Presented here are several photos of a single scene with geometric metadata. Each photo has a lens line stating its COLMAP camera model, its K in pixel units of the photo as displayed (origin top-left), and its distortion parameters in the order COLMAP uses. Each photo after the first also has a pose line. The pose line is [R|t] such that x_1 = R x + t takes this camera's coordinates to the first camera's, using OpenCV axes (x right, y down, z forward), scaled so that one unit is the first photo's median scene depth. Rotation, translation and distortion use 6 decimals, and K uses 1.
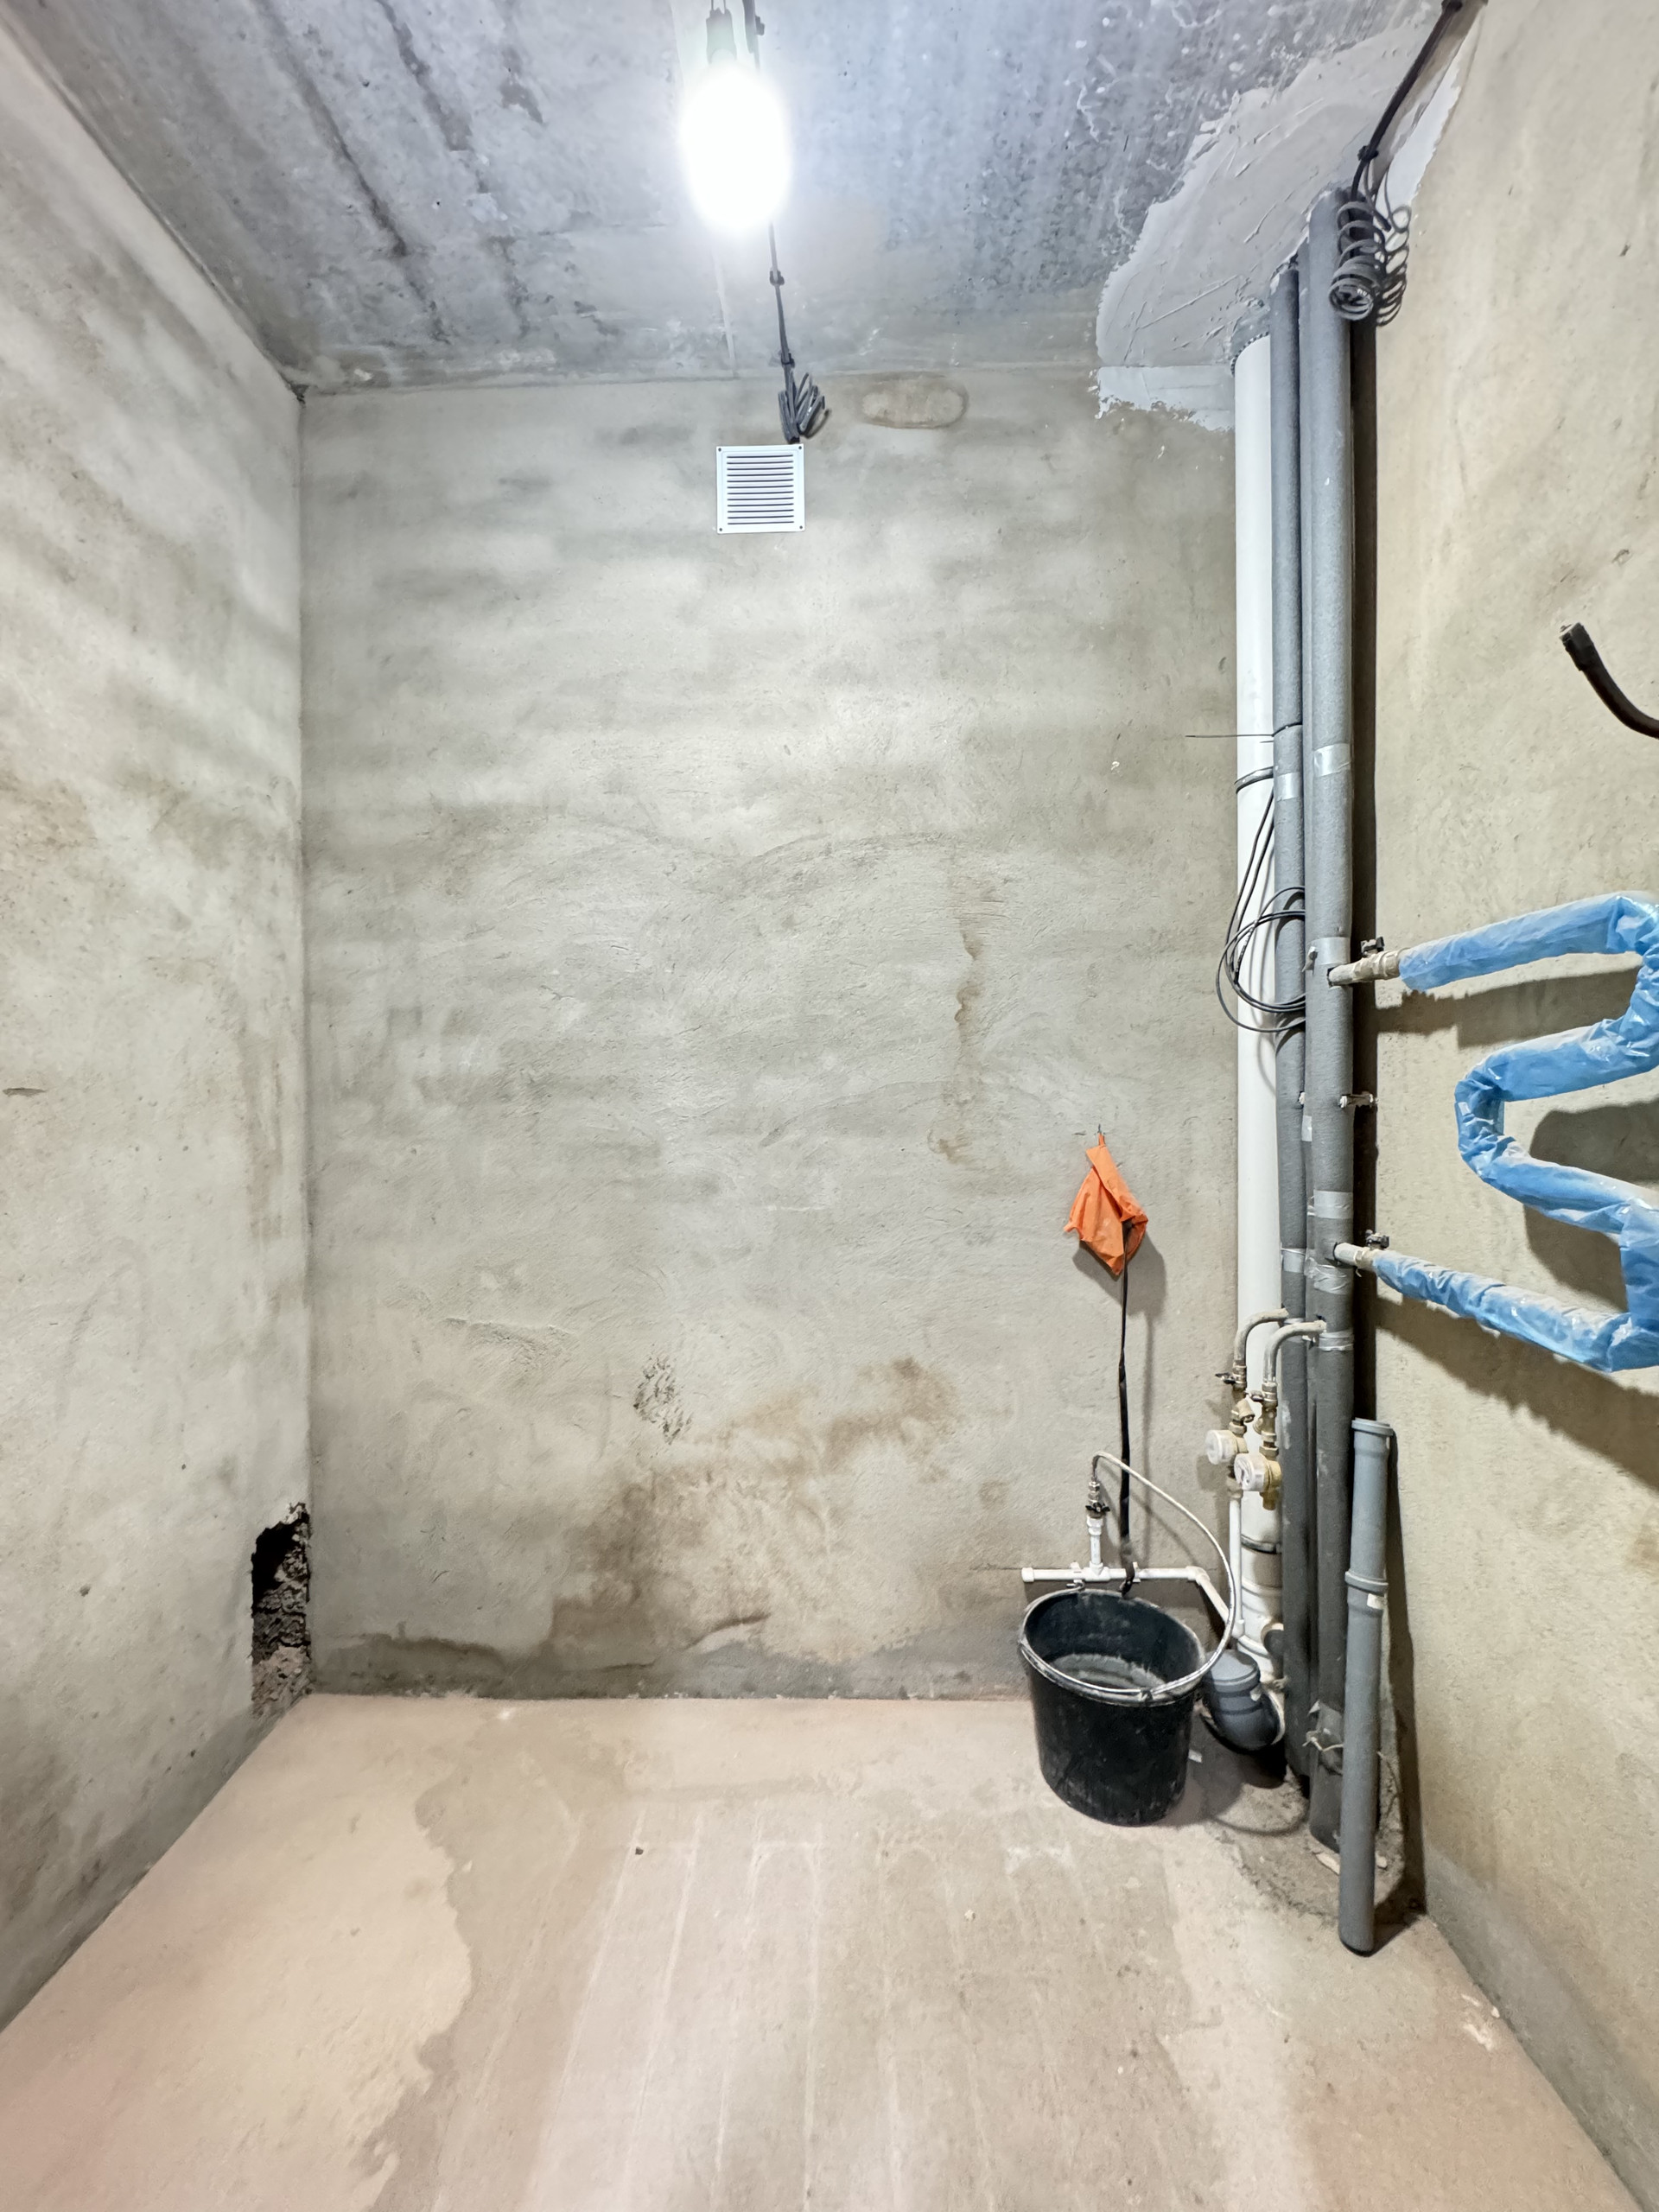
lens RADIAL K [[874.7, 0, 830.4], [0, 874.7, 1115.7], [0, 0, 1]] dist [-0.002592, 0.000371]
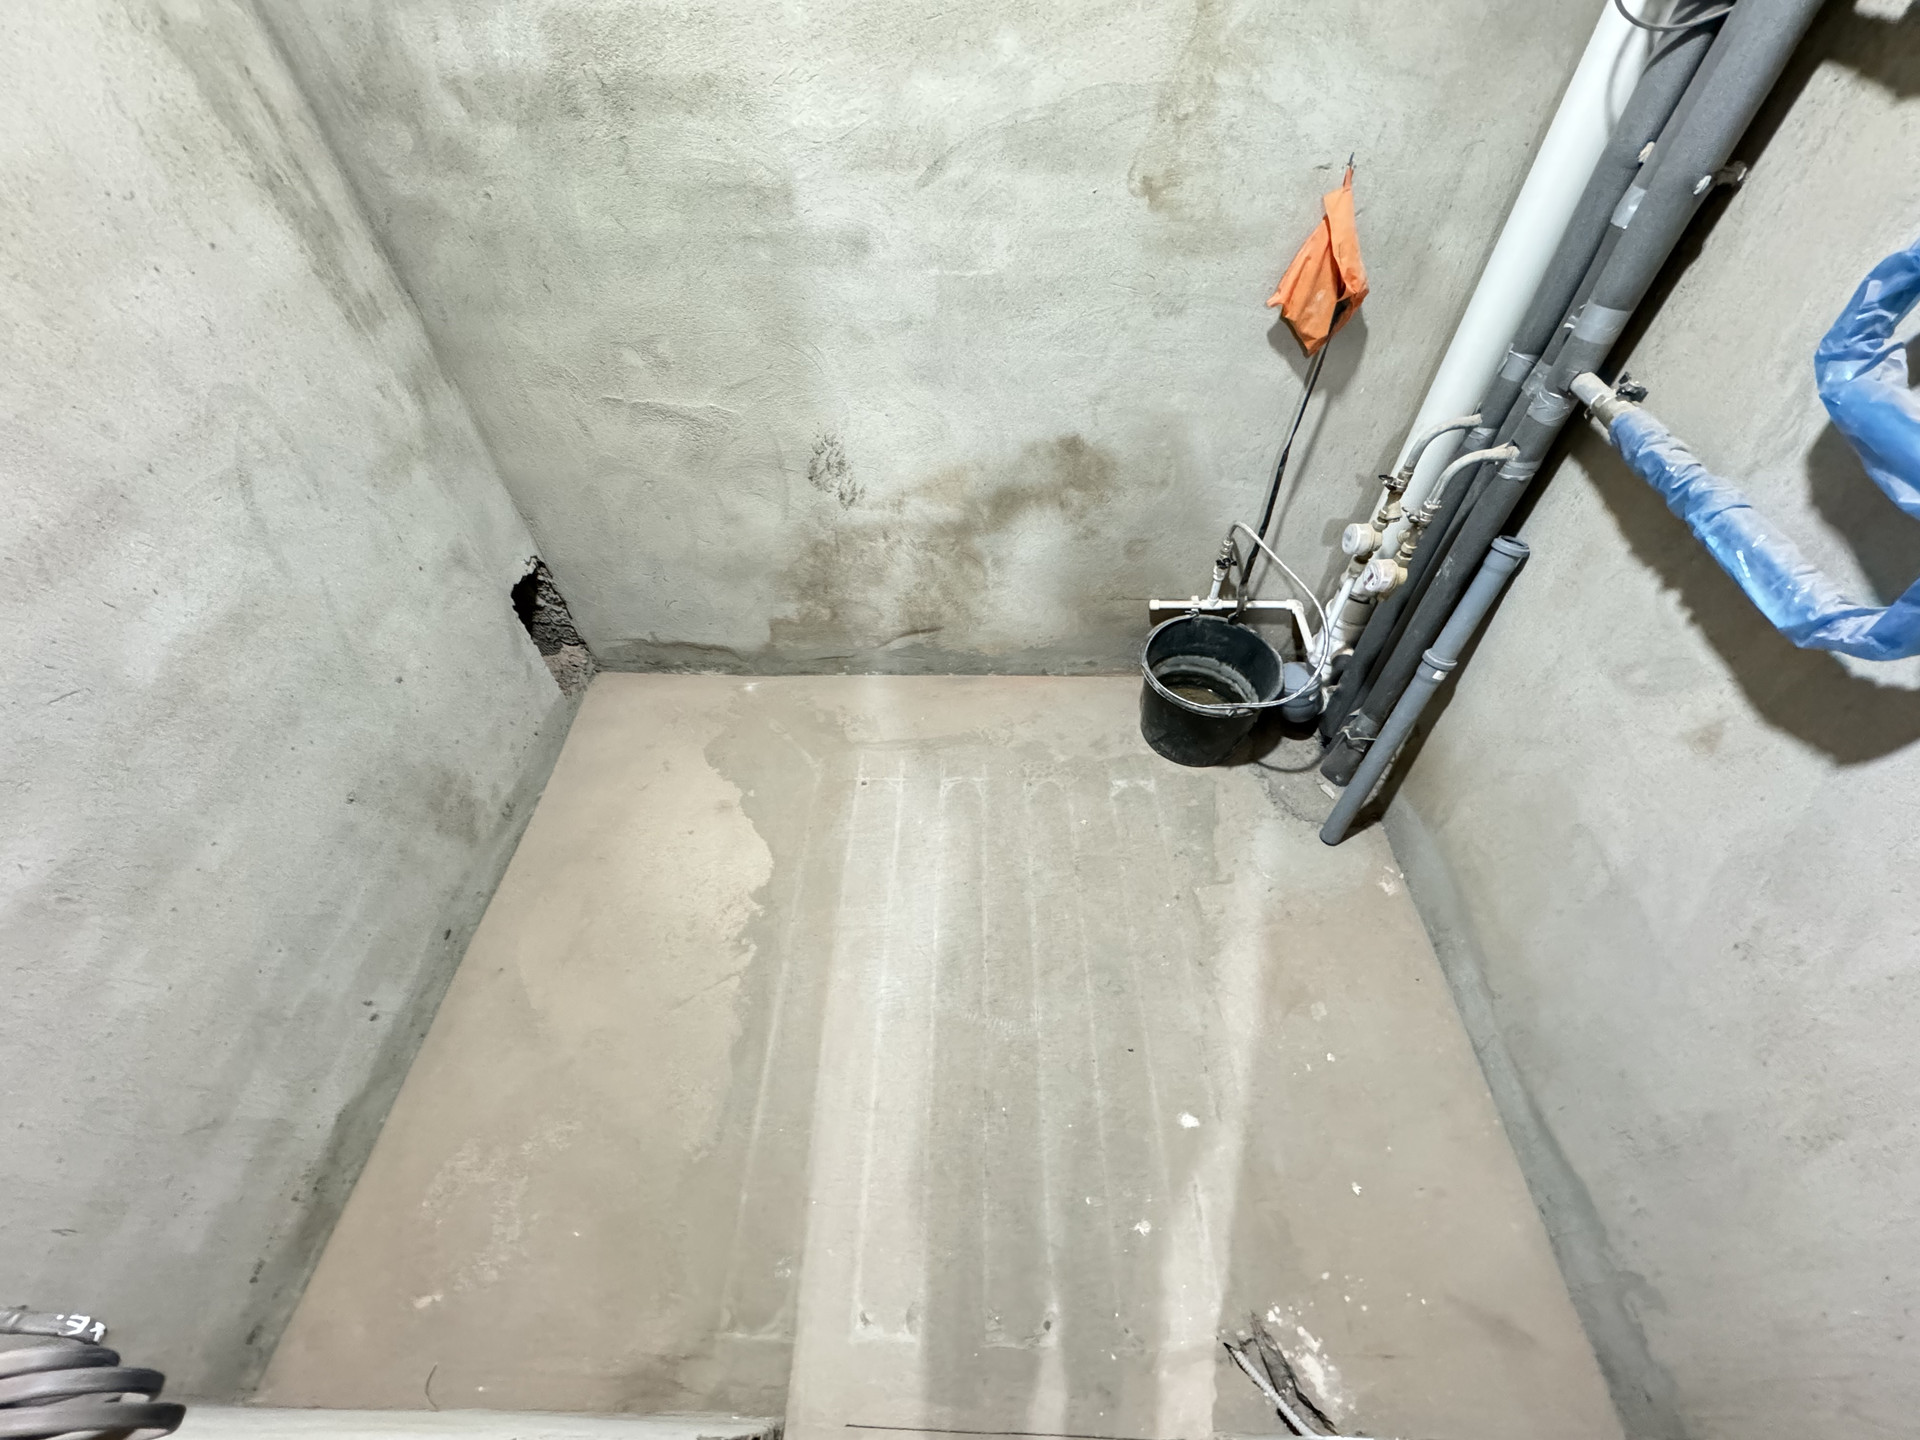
lens RADIAL K [[759.2, 0, 960.3], [0, 759.2, 716.4], [0, 0, 1]] dist [-0.002592, 0.000371]
pose [[0.999972, -0.003252, -0.006694, -0.038122], [0.007152, 0.668455, 0.743718, -0.159788], [0.002056, -0.743745, 0.668460, 0.180596]]
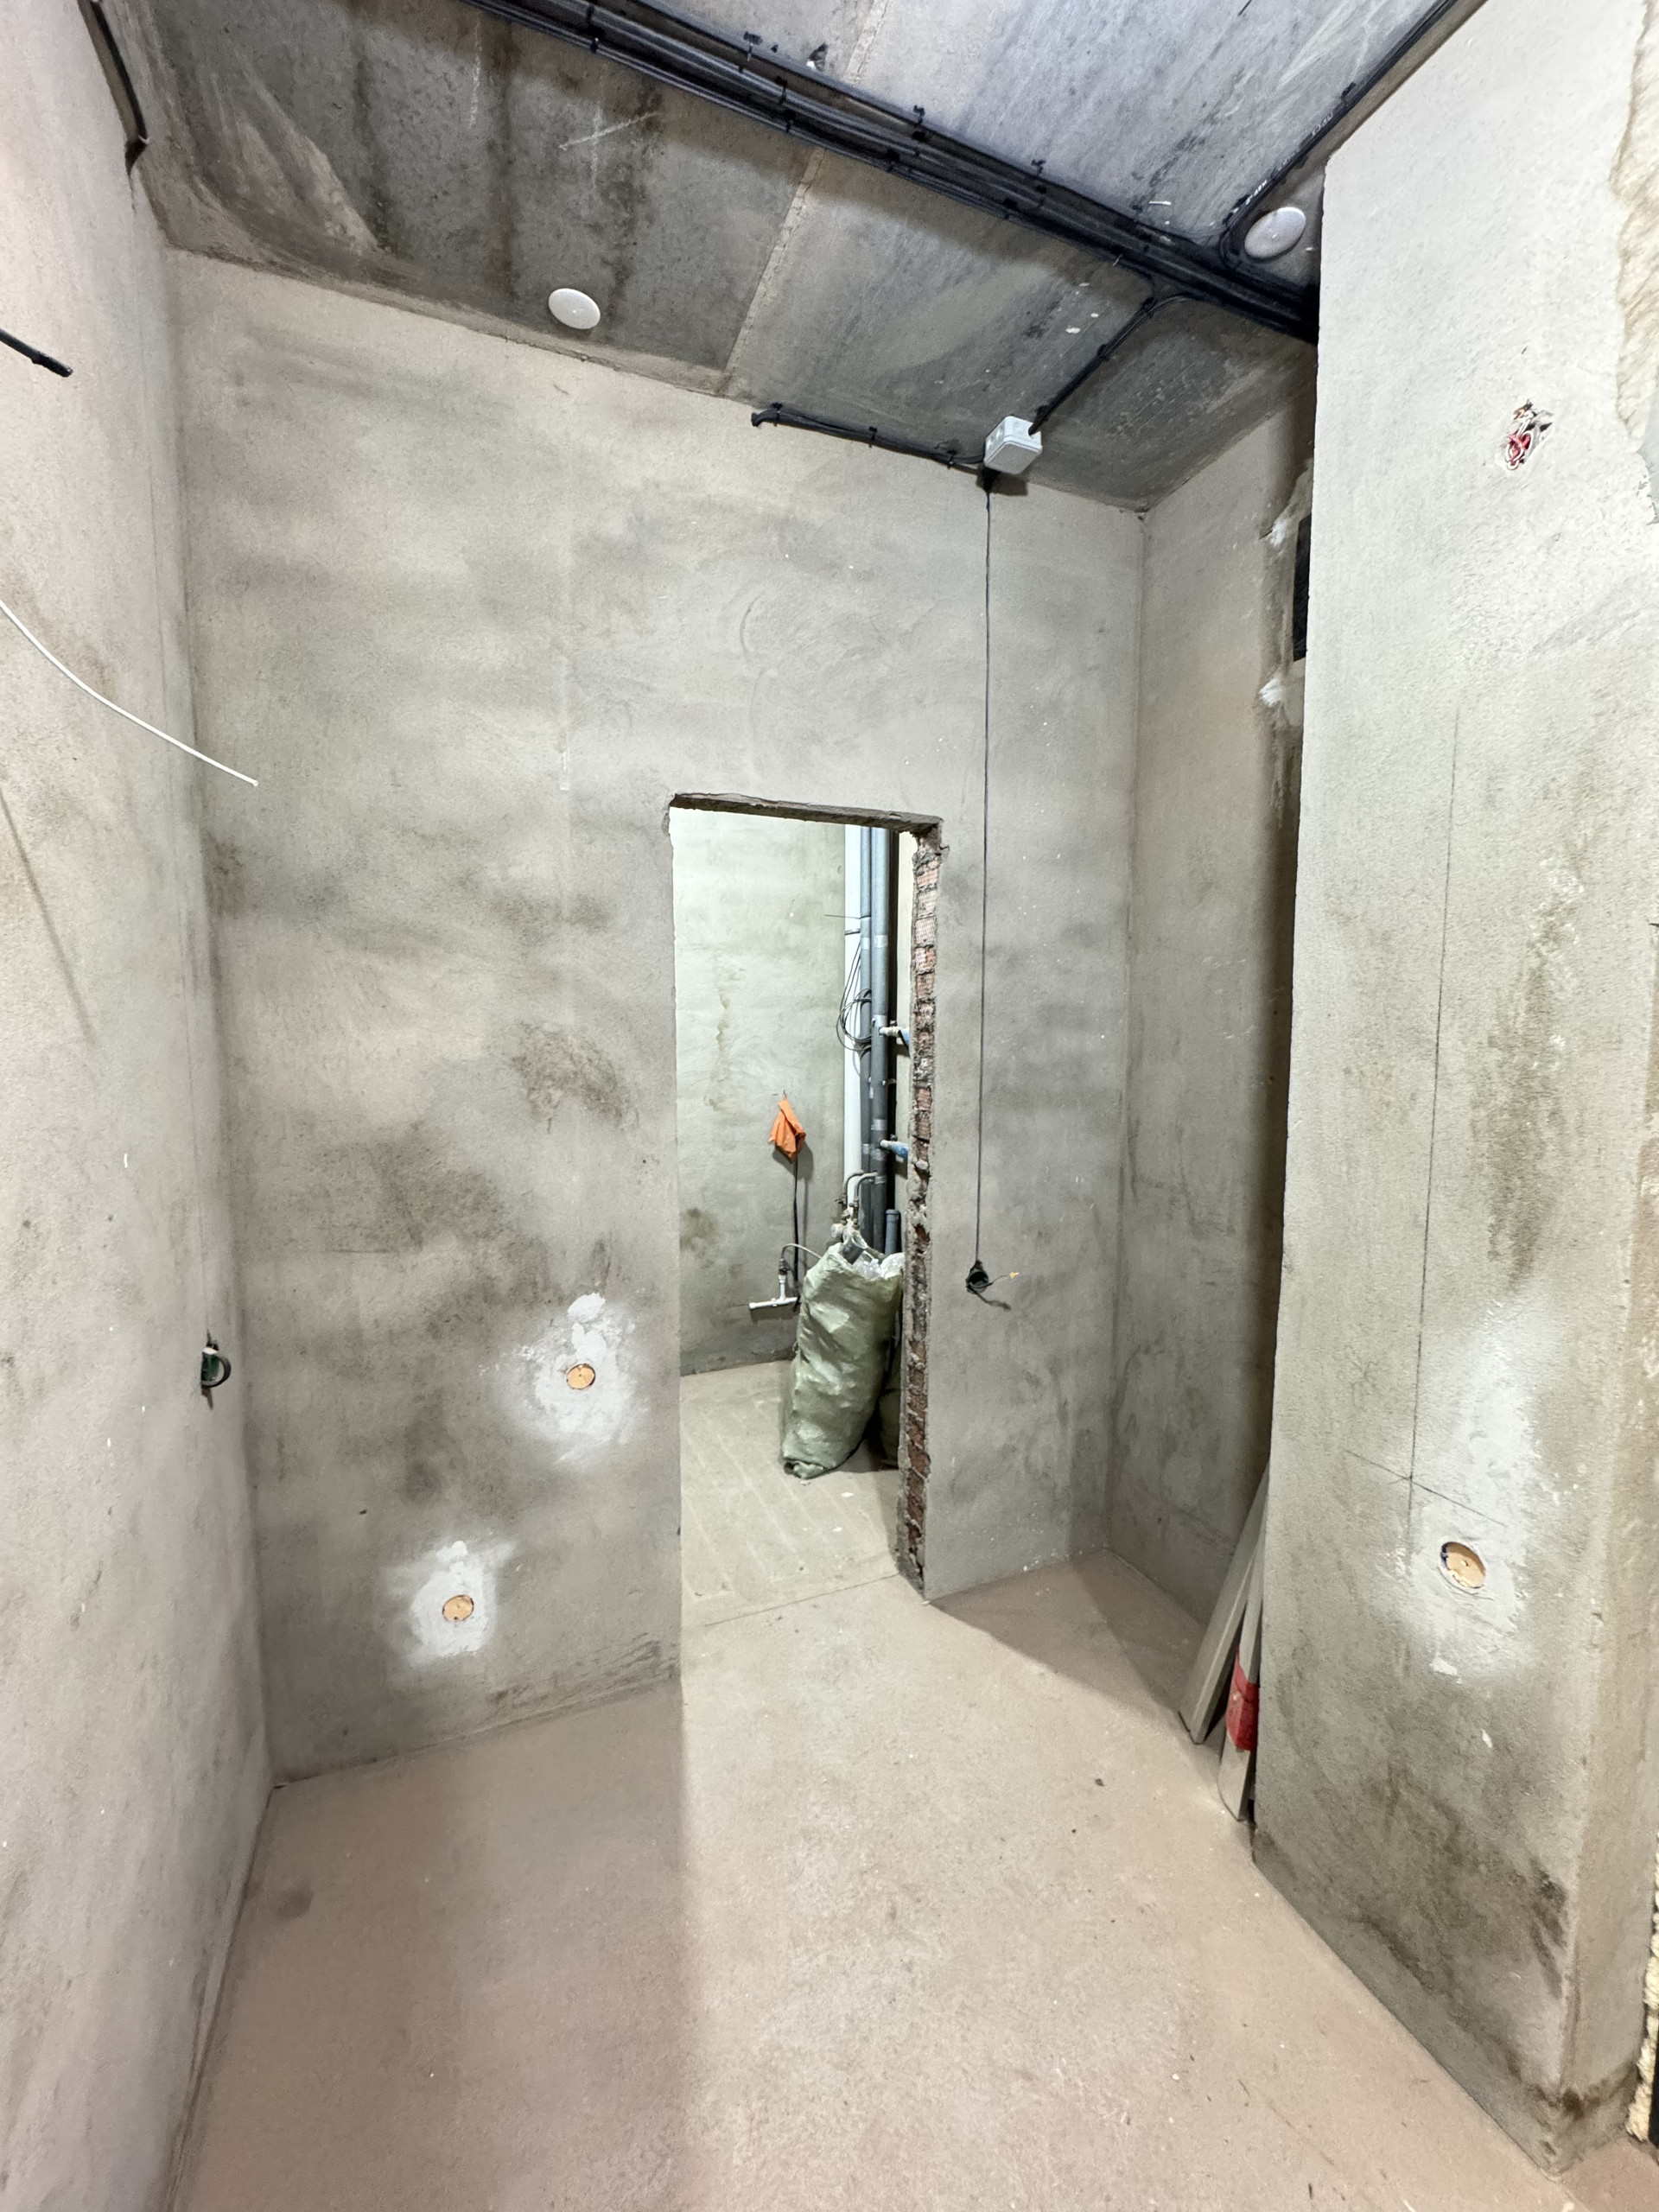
lens RADIAL K [[874.7, 0, 822.0], [0, 874.7, 1114.6], [0, 0, 1]] dist [-0.002592, 0.000371]
pose [[0.914240, -0.032785, 0.403844, -0.456365], [-0.003010, 0.996144, 0.087685, -0.114804], [-0.405161, -0.081381, 0.910616, -0.943979]]
